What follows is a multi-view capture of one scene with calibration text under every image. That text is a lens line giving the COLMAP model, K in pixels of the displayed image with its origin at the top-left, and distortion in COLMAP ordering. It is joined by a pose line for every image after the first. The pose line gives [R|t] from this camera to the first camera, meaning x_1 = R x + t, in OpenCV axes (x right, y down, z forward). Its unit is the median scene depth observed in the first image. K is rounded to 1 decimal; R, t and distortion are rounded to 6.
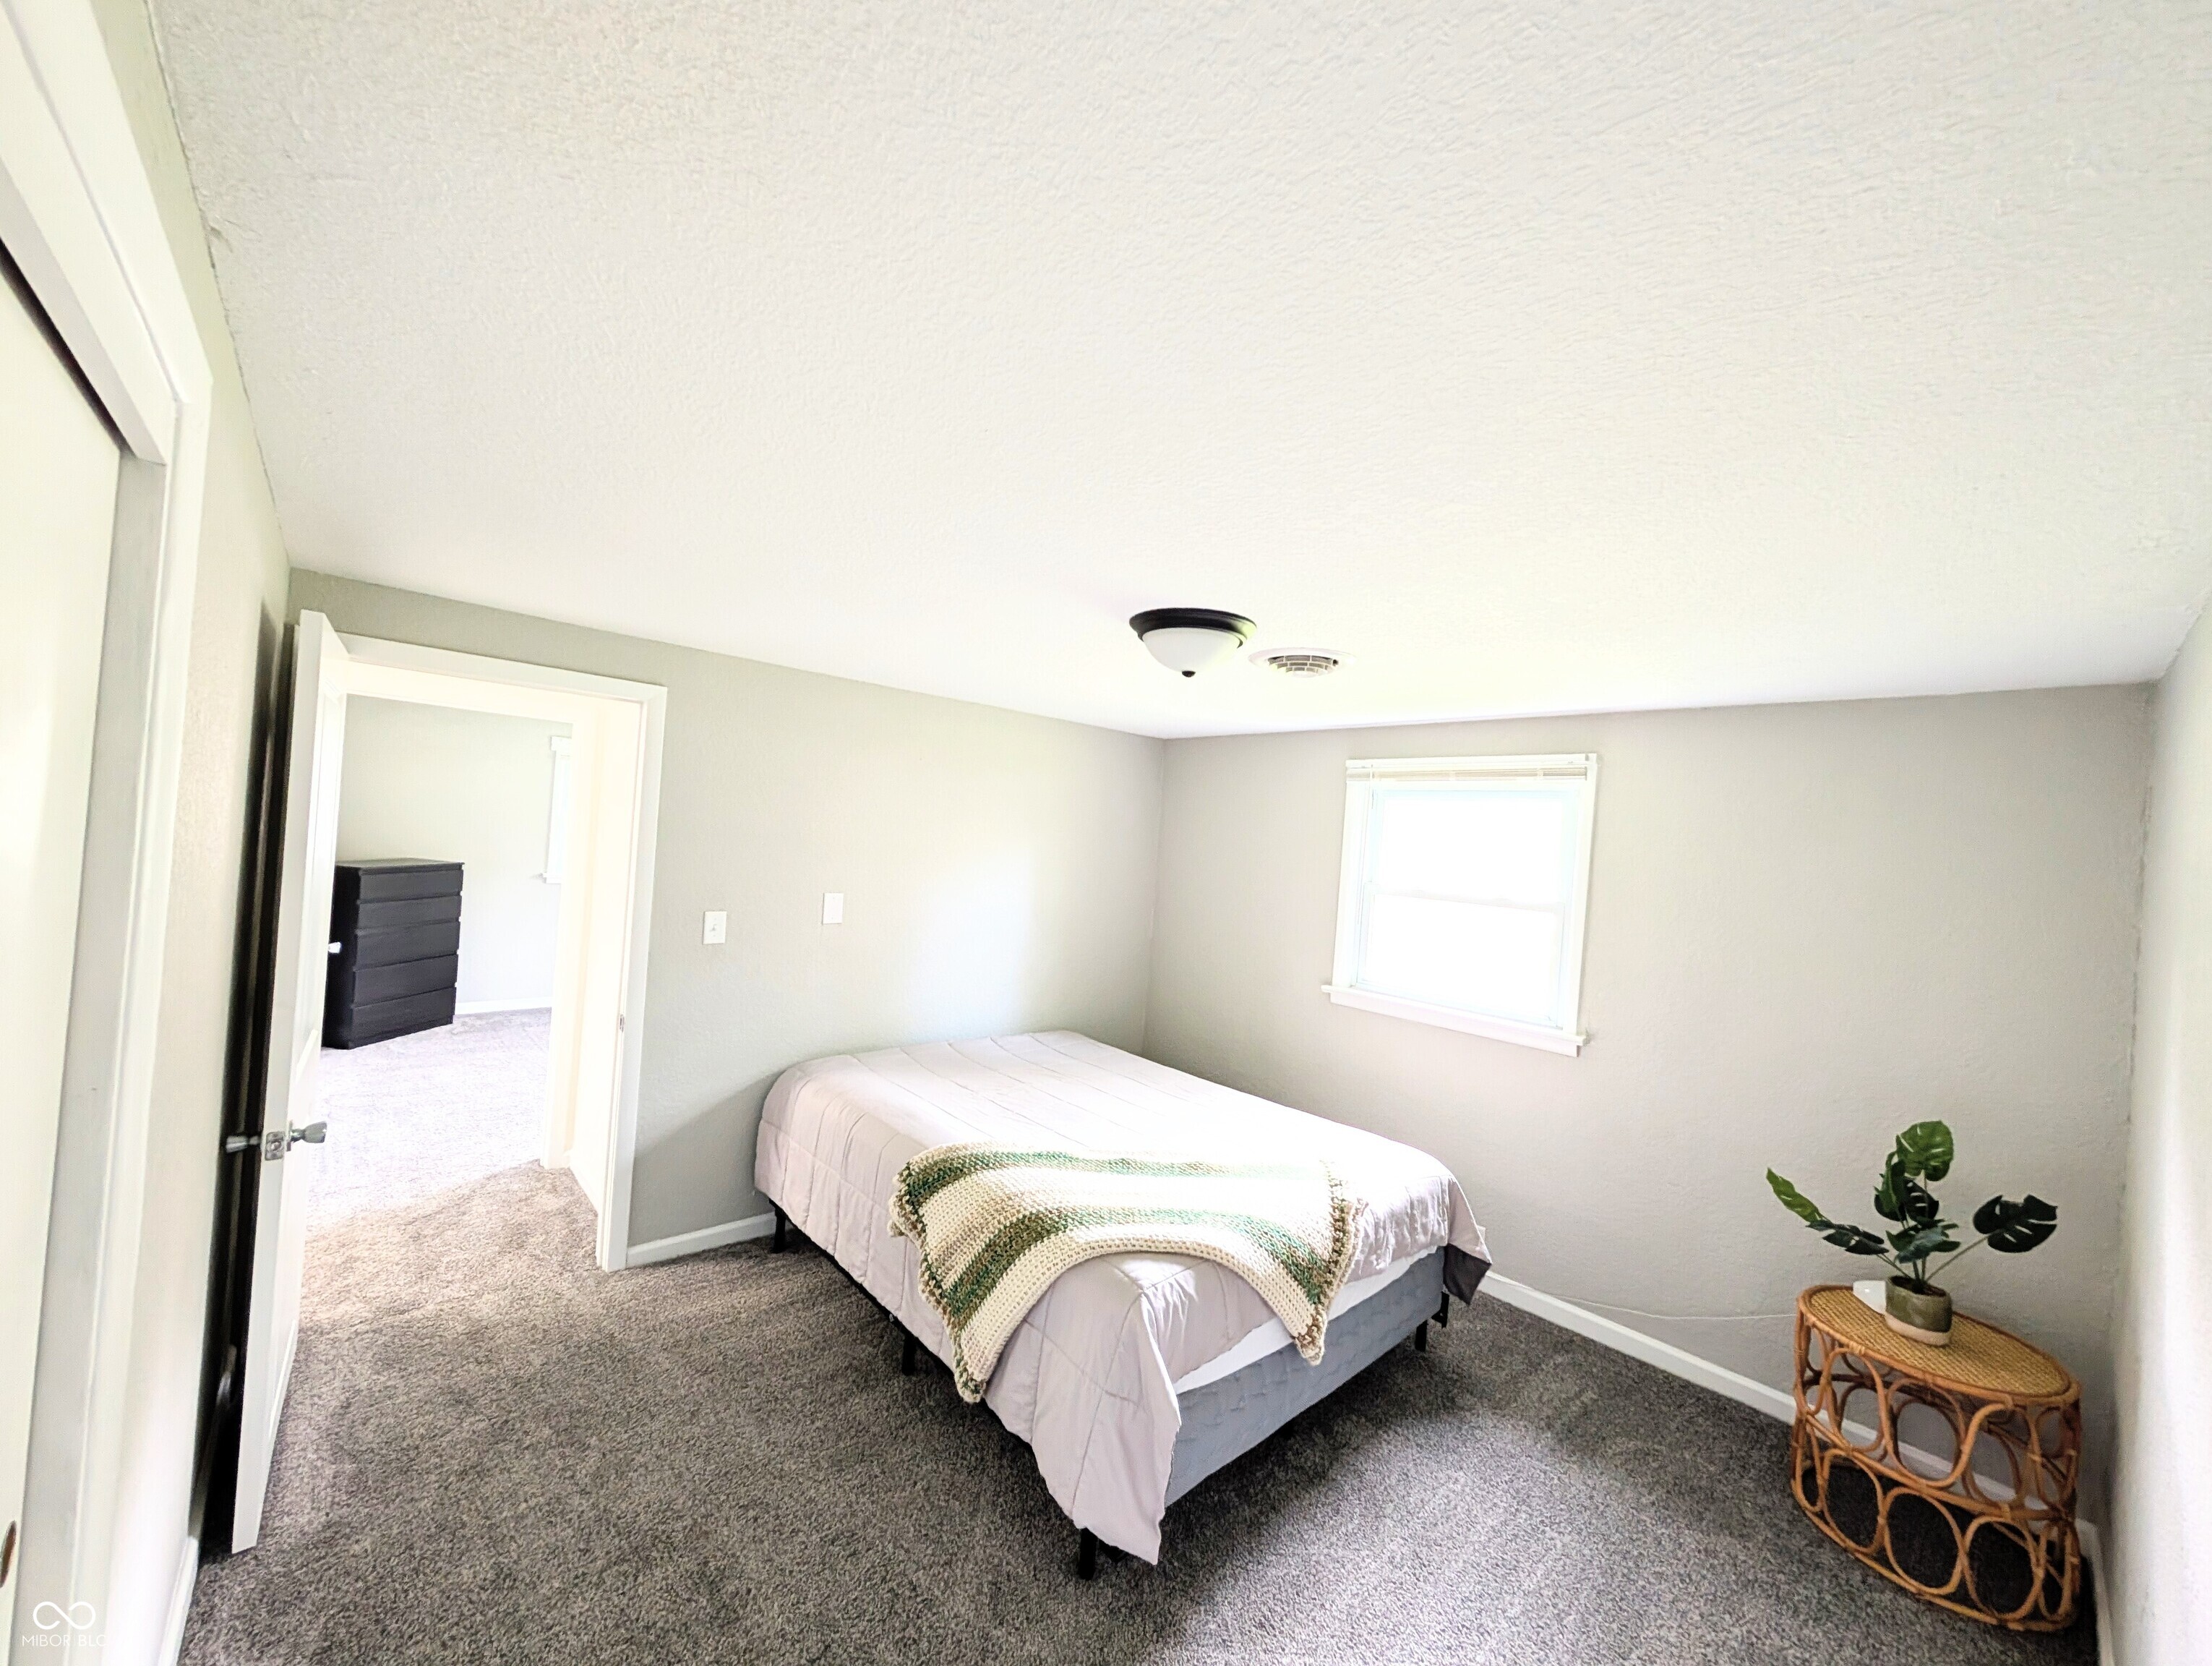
lens RADIAL K [[833.8, 0, 1111.0], [0, 833.8, 835.4], [0, 0, 1]] dist [0.000205, 0.000143]
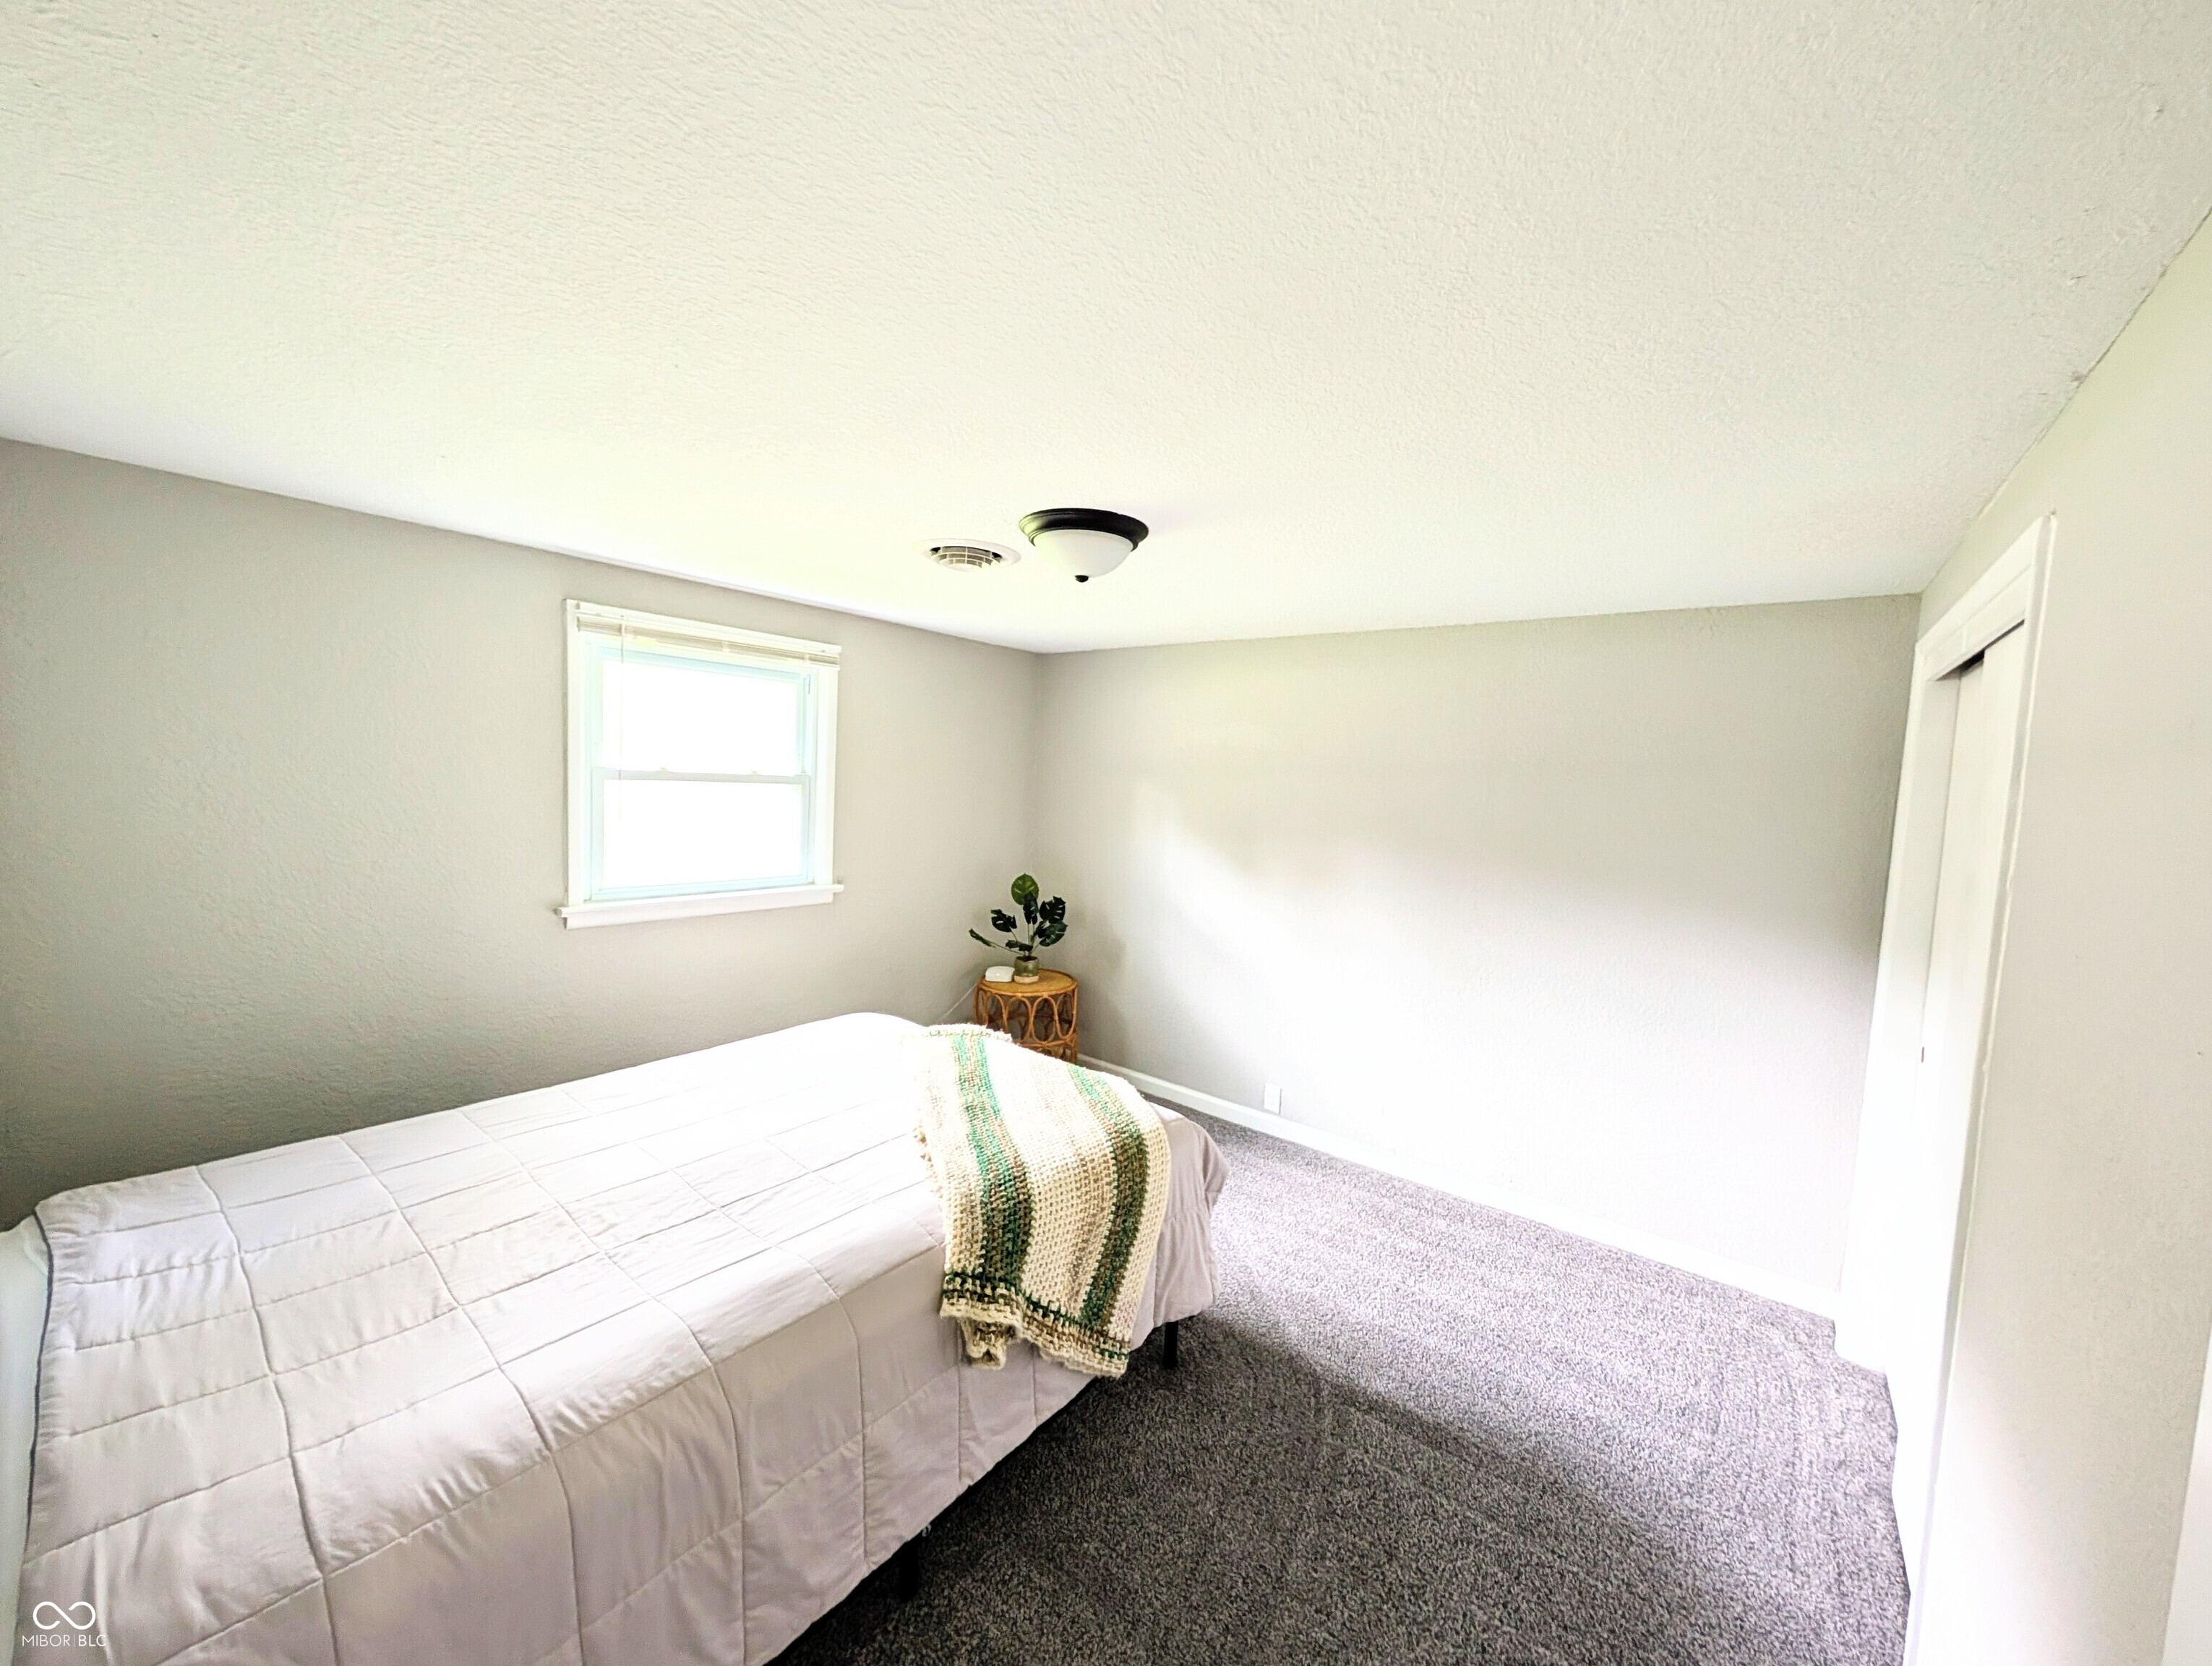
lens RADIAL K [[833.8, 0, 1111.0], [0, 833.8, 835.4], [0, 0, 1]] dist [0.000205, 0.000143]
pose [[-0.152493, -0.149170, 0.976982, -0.638780], [-0.061933, 0.988043, 0.141192, -0.023502], [-0.986362, -0.038977, -0.159908, 0.771261]]
